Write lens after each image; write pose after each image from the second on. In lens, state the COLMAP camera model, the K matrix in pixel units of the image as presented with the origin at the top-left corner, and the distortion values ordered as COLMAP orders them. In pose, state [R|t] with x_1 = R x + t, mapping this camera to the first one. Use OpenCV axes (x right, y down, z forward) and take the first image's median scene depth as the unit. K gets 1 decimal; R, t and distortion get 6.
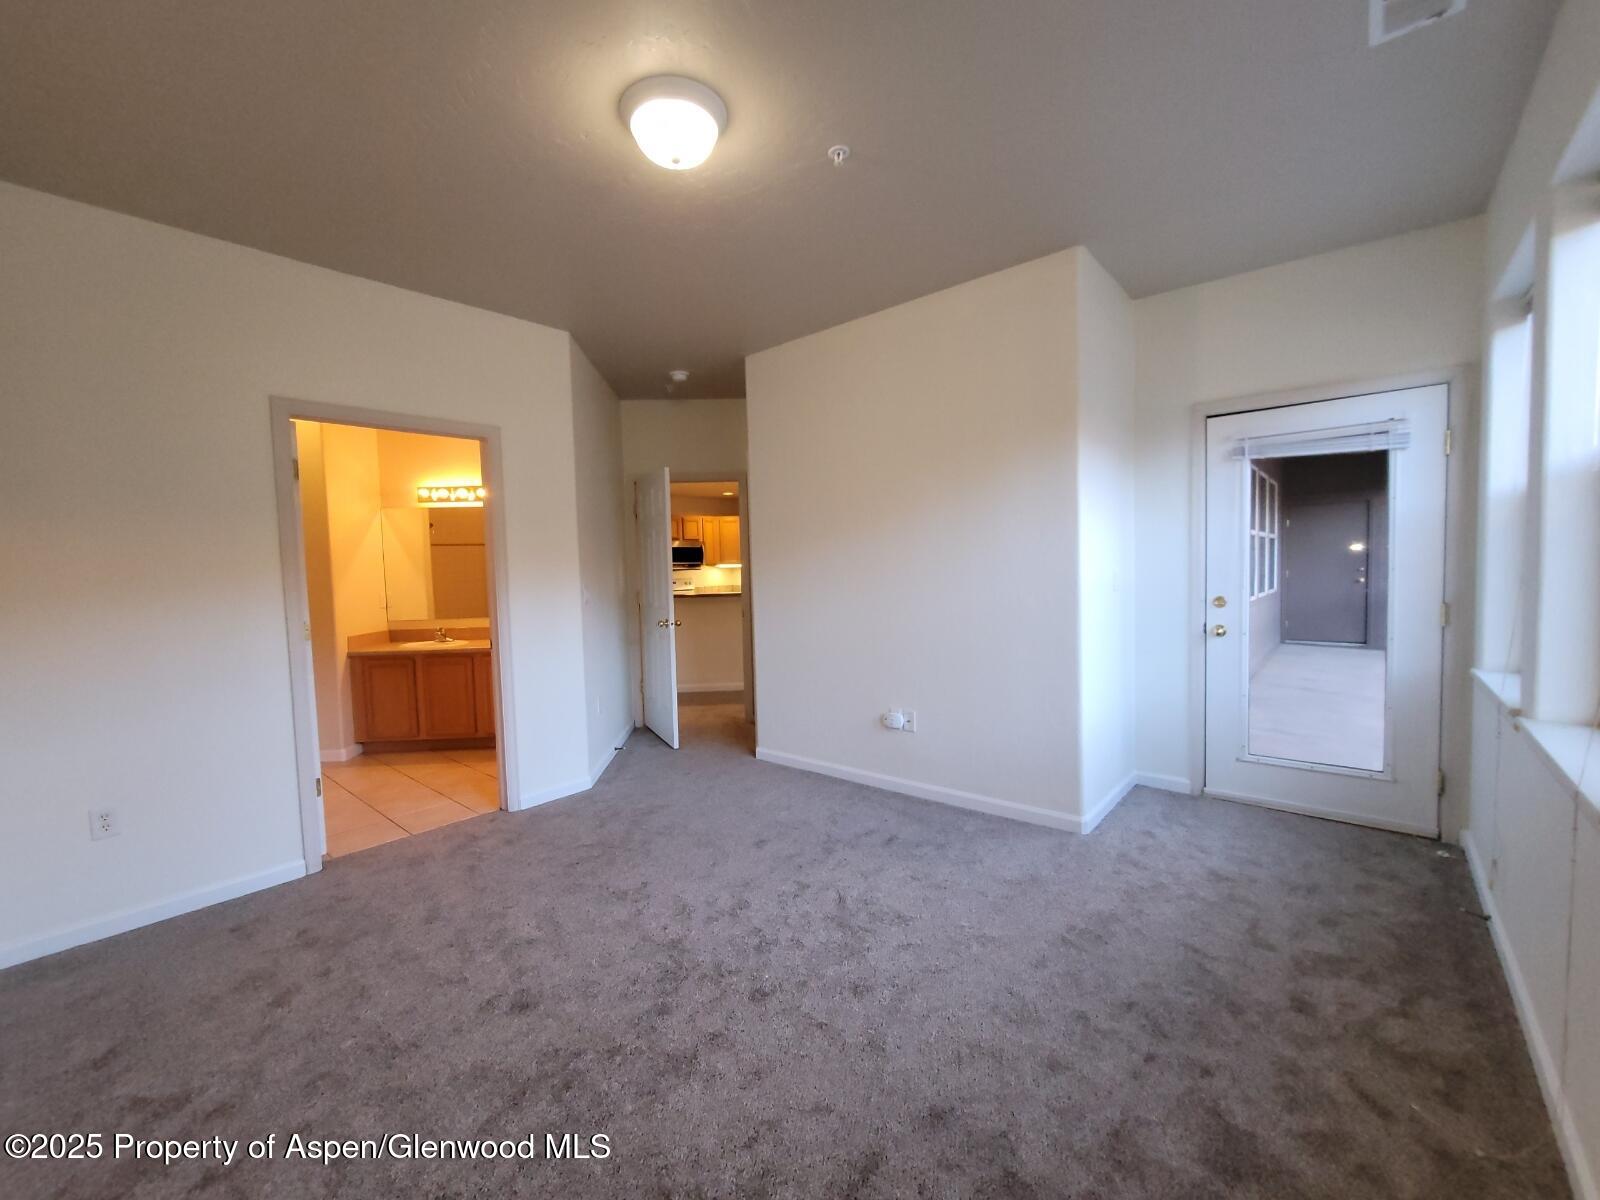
lens RADIAL K [[660.3, 0, 800.0], [0, 660.3, 600.0], [0, 0, 1]] dist [0.000228, 0.000112]
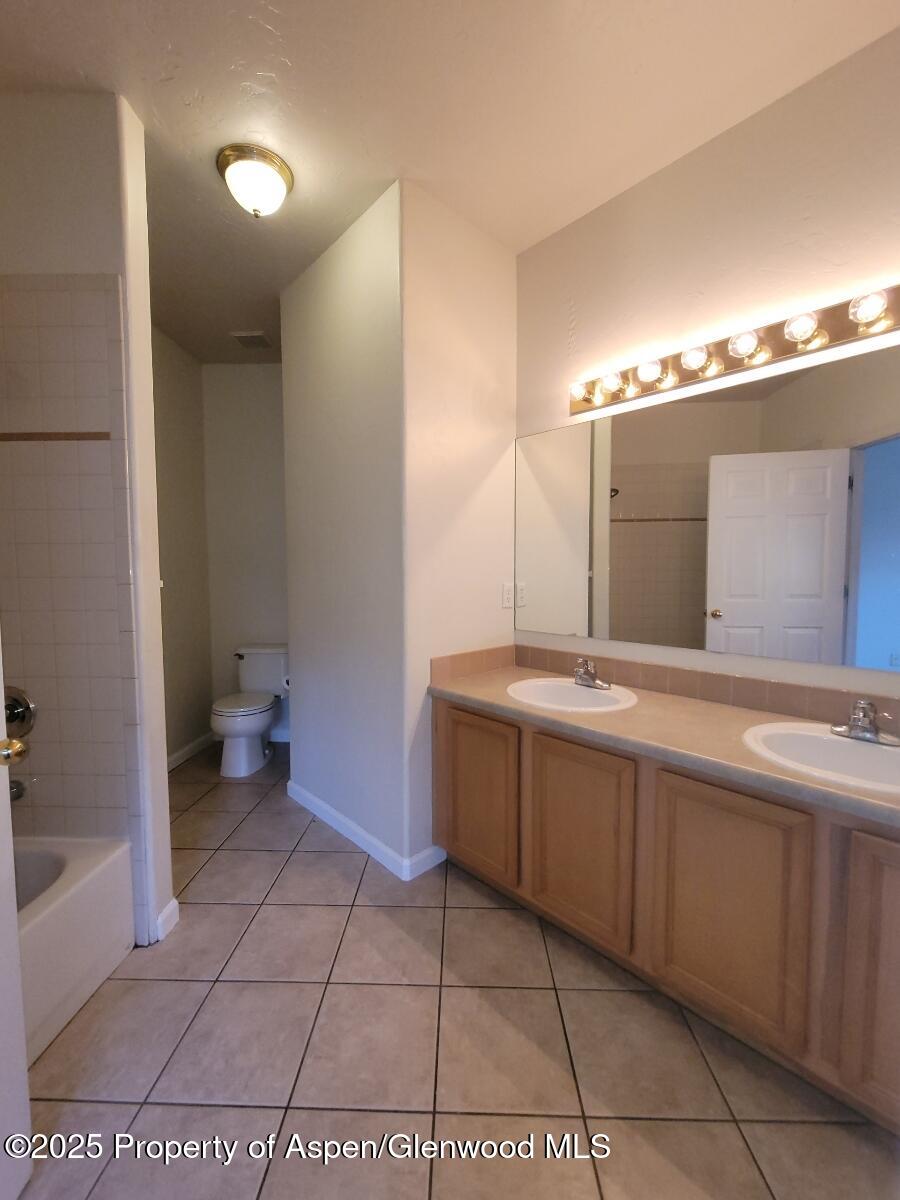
lens RADIAL K [[495.2, 0, 447.9], [0, 495.2, 594.3], [0, 0, 1]] dist [0.000228, 0.000112]
pose [[0.635107, 0.072016, -0.769060, -0.351296], [-0.060813, 0.997216, 0.043160, -0.017198], [0.770027, 0.019358, 0.637718, 0.730369]]
